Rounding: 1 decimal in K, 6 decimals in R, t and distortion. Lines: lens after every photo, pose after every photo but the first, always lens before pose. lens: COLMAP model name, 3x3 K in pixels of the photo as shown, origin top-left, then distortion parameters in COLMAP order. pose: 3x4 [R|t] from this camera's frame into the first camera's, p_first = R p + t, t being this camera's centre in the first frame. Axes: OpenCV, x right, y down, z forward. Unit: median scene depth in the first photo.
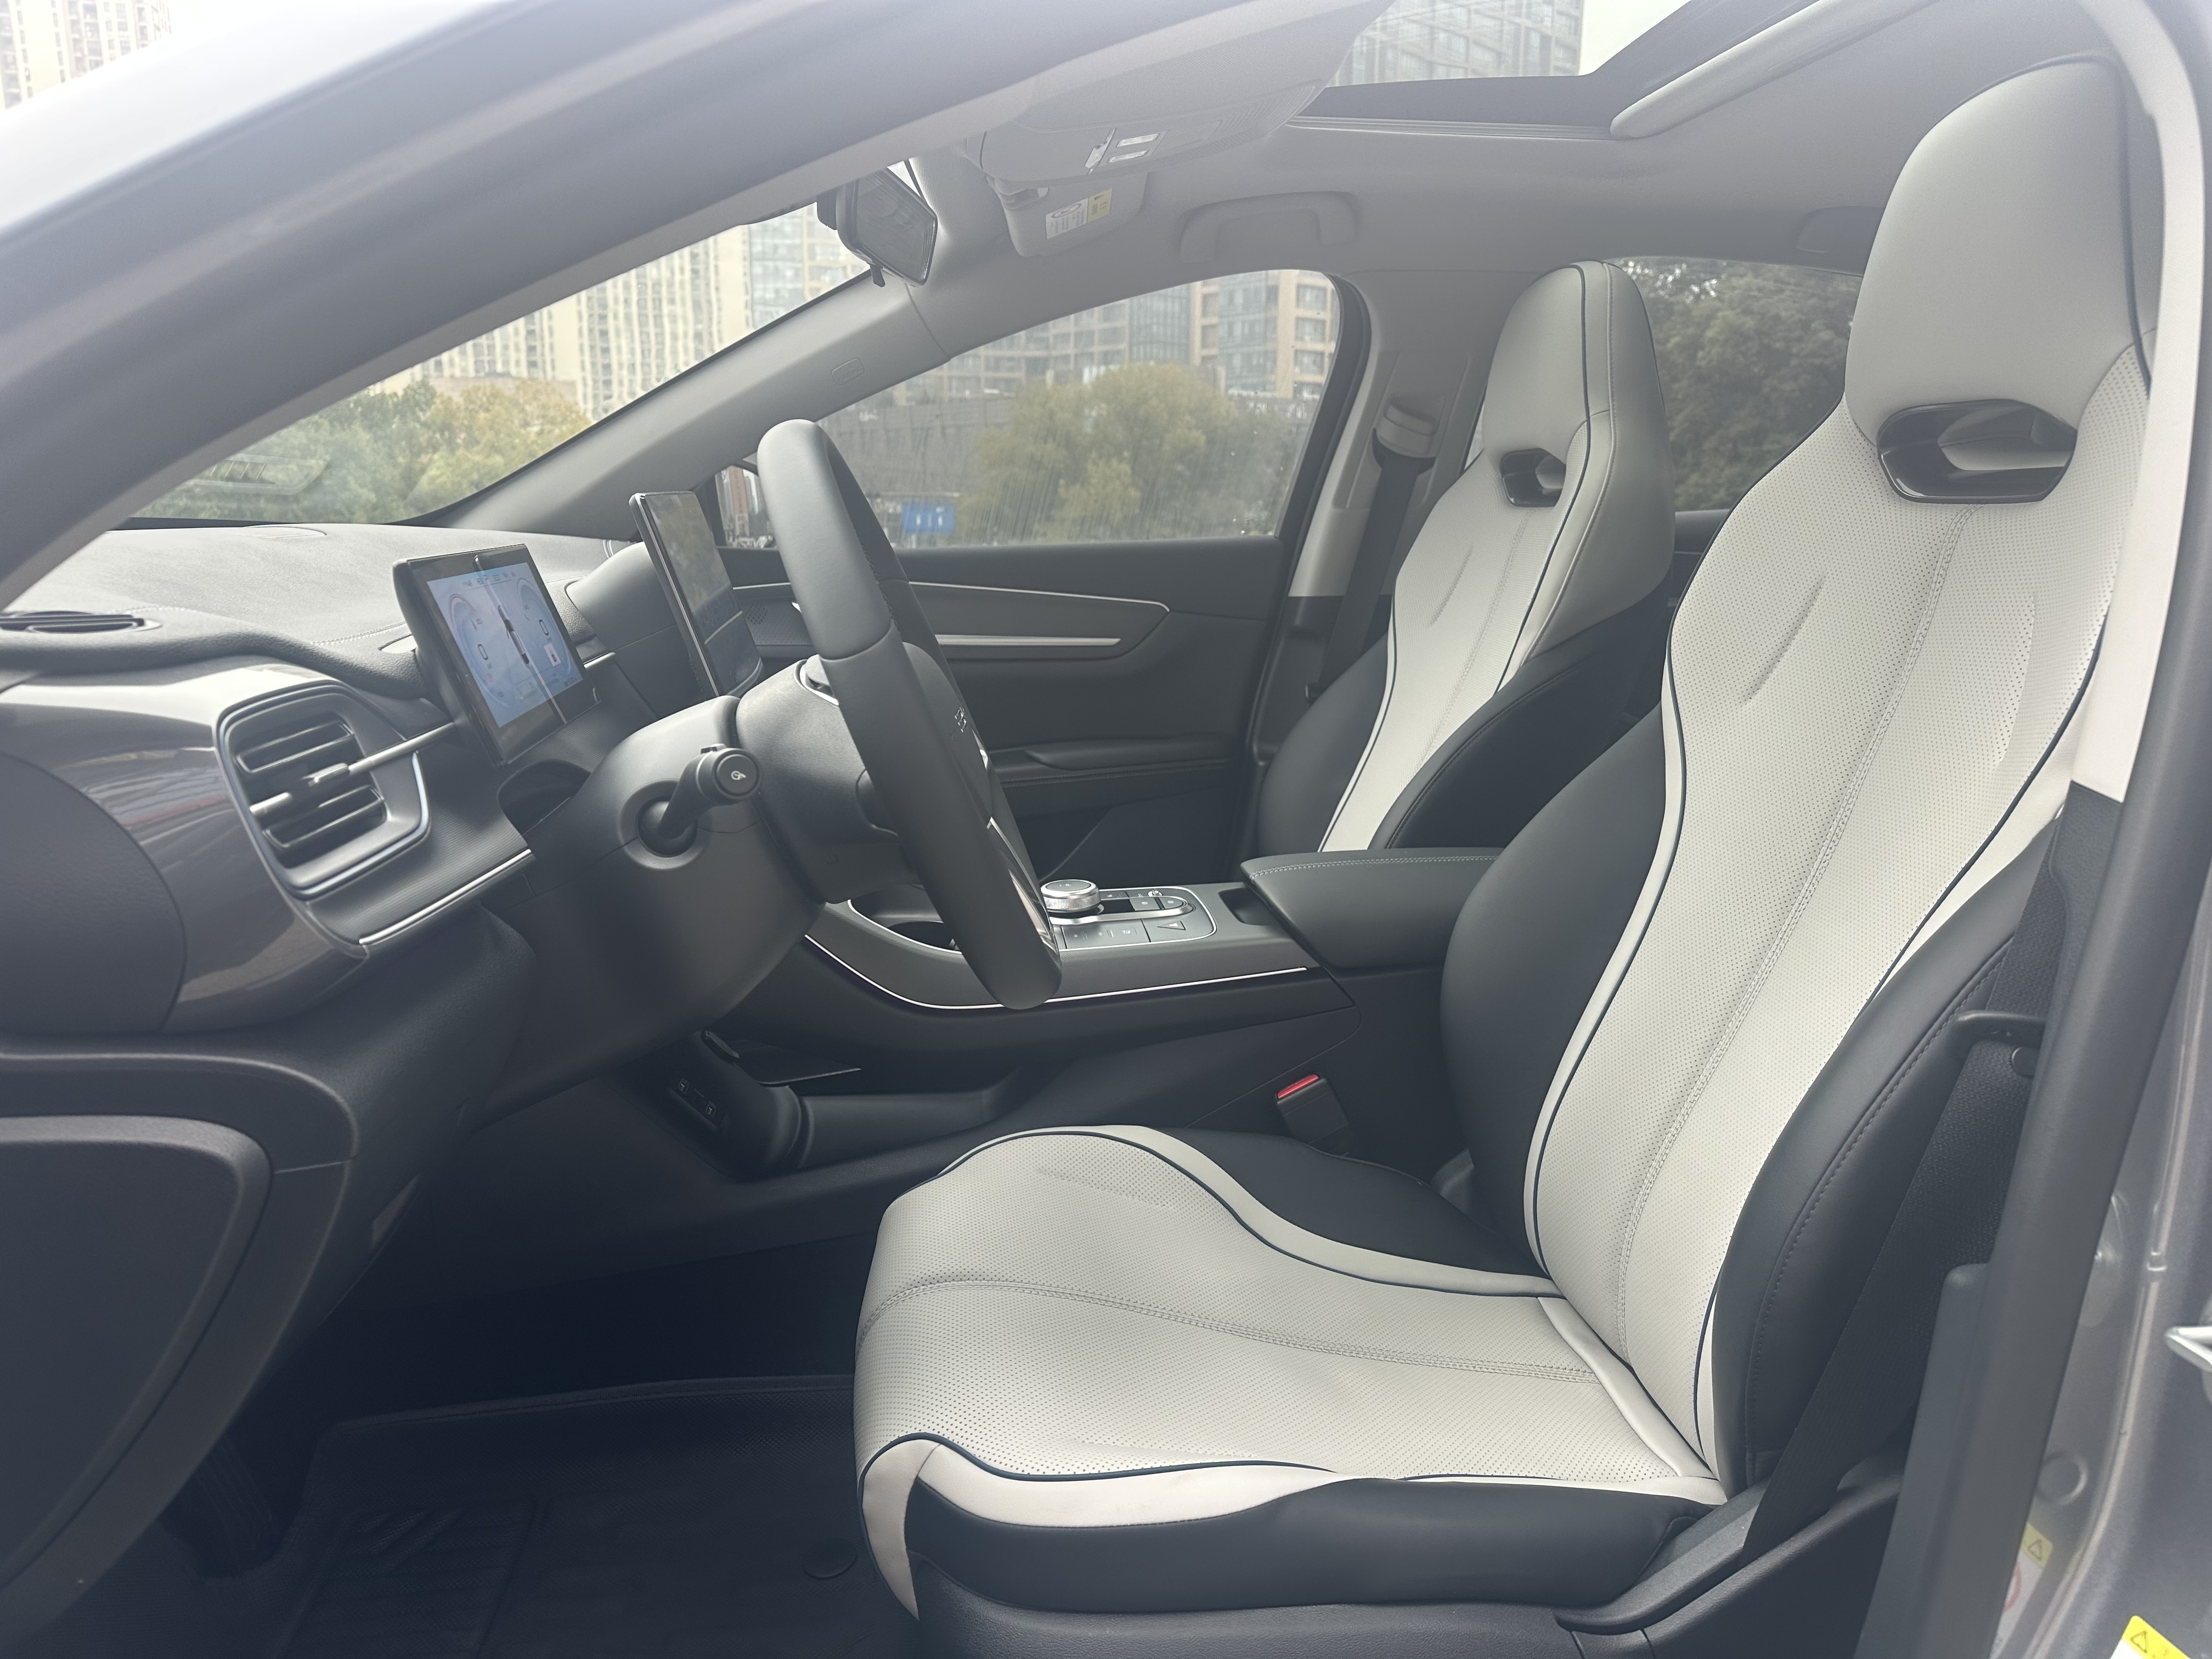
lens RADIAL K [[1551.2, 0, 1092.3], [0, 1551.2, 842.1], [0, 0, 1]] dist [0.036621, -0.024280]
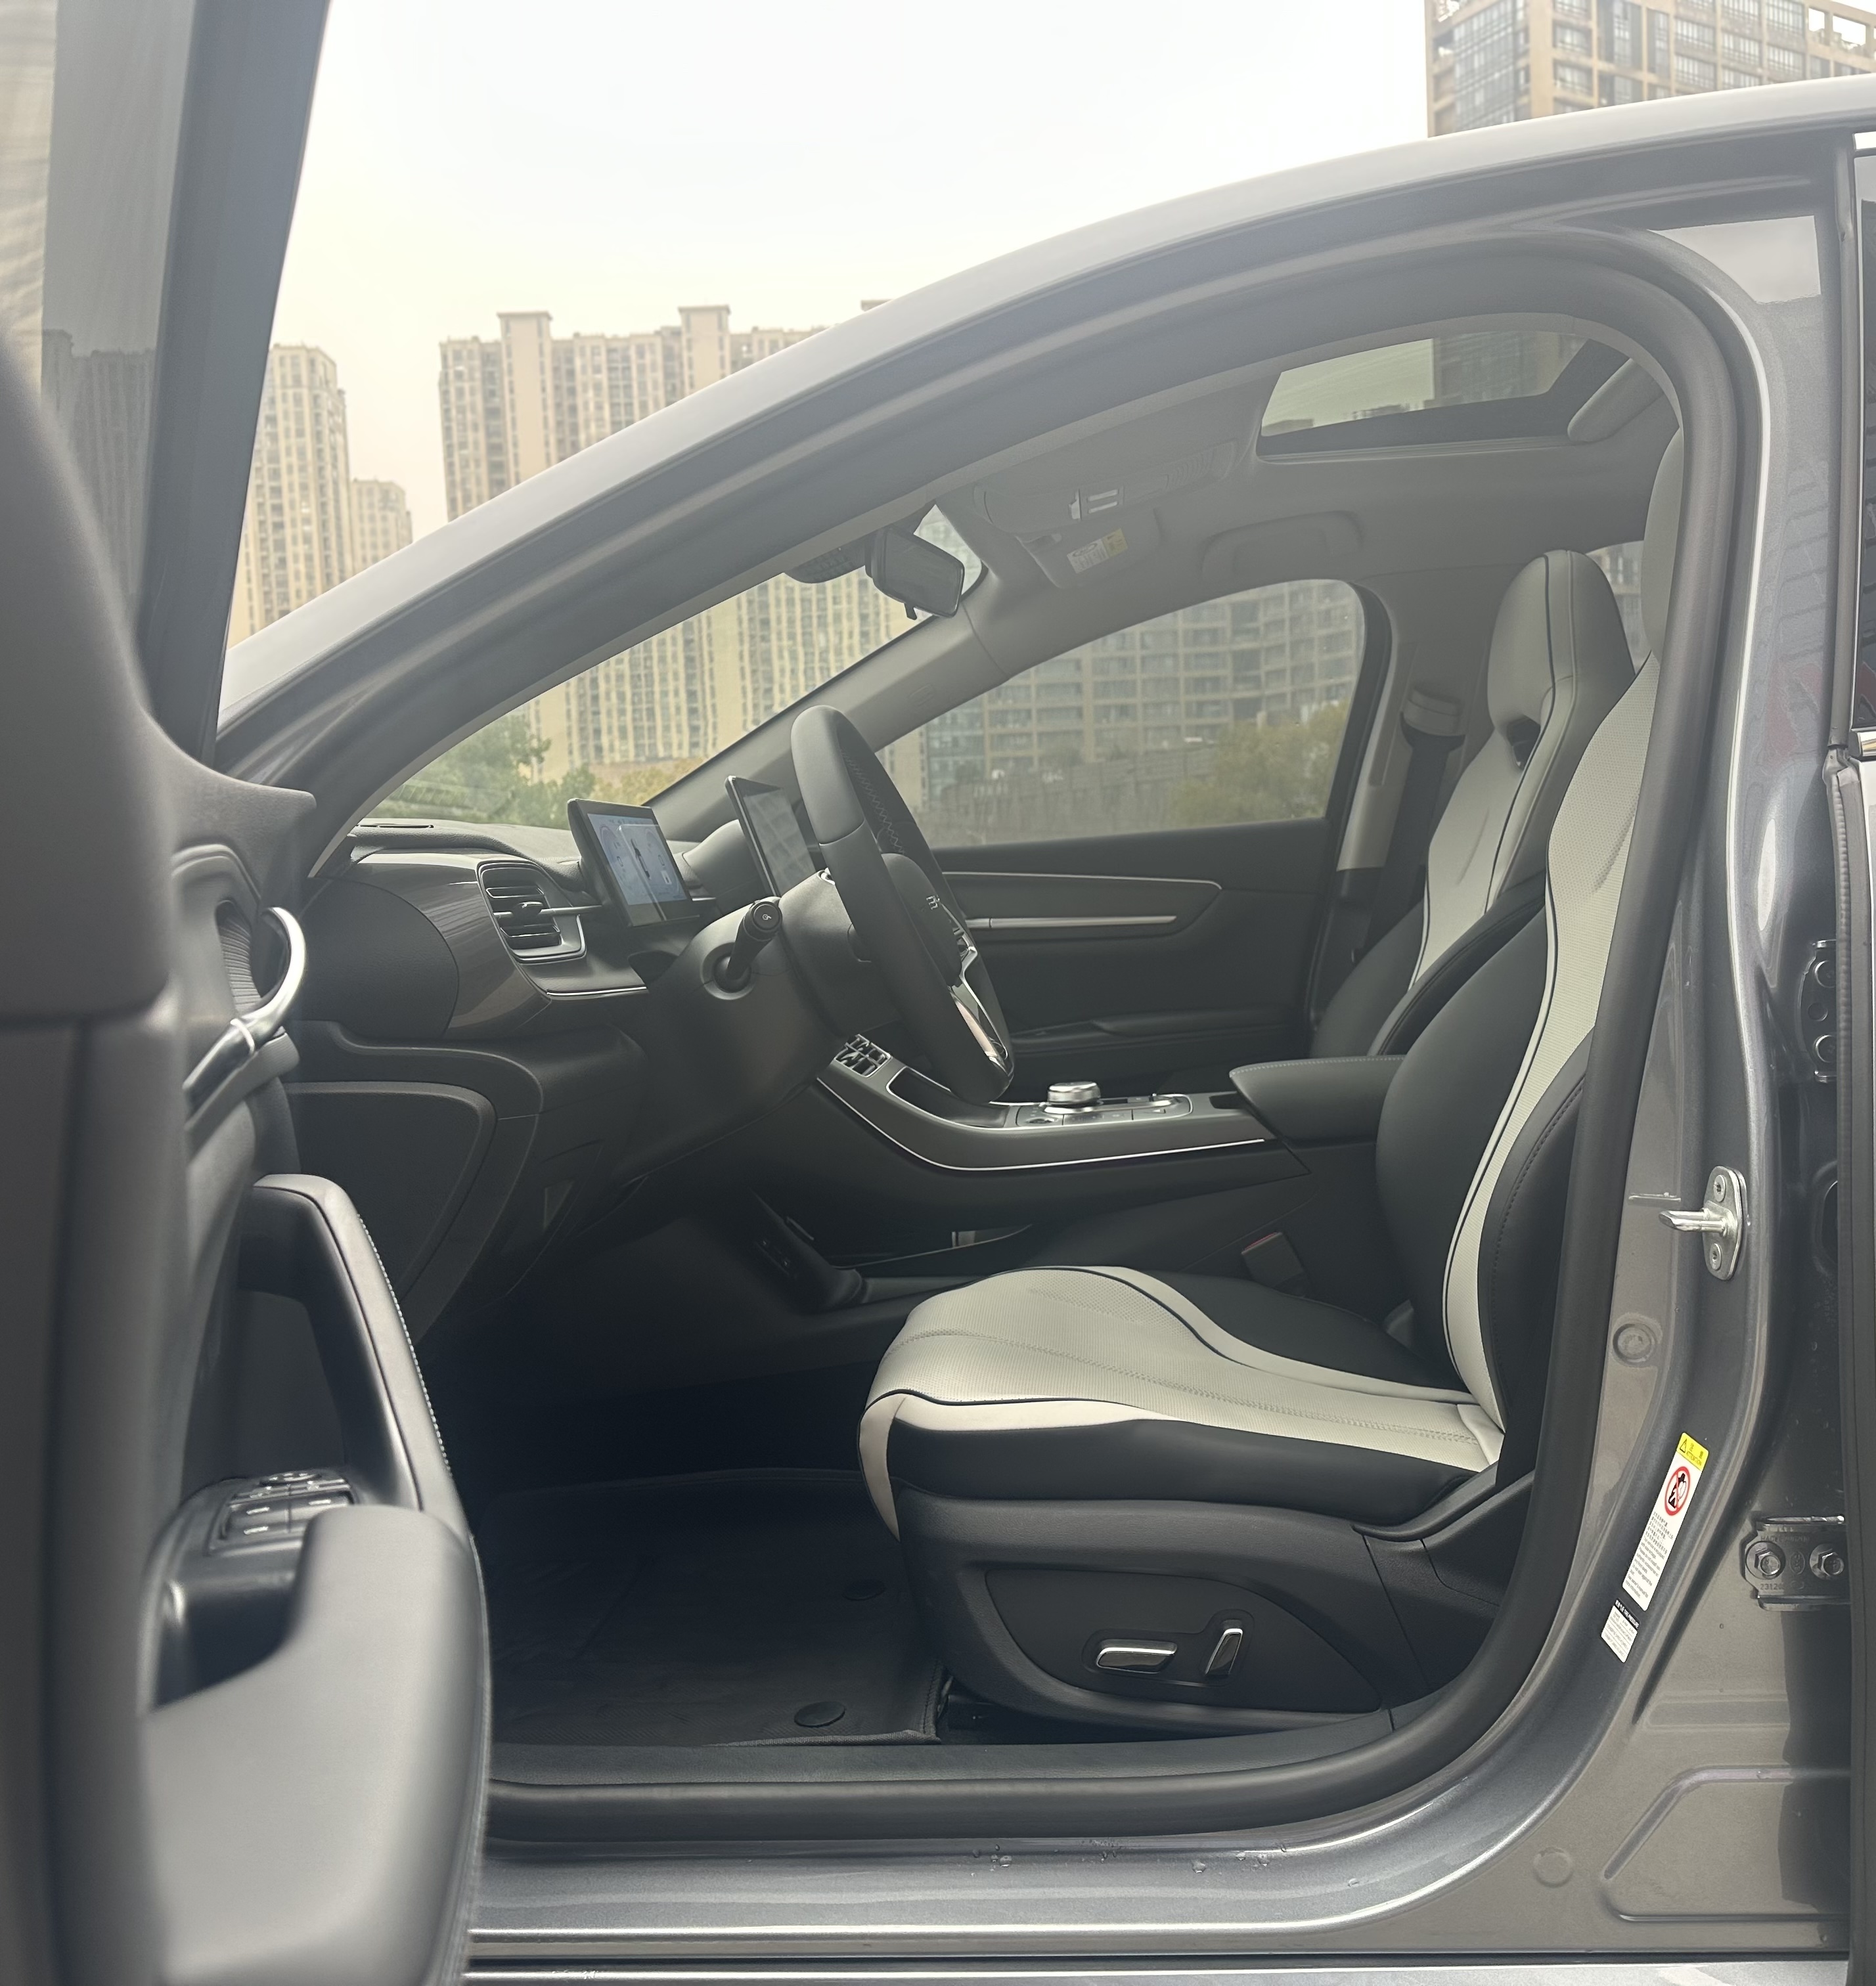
lens RADIAL K [[1888.1, 0, 921.3], [0, 1888.1, 994.8], [0, 0, 1]] dist [0.122531, 0.000000]
pose [[0.975488, -0.031711, -0.217757, 0.180006], [-0.001986, 0.988253, -0.152813, 0.173774], [0.220045, 0.149499, 0.963966, -0.427717]]
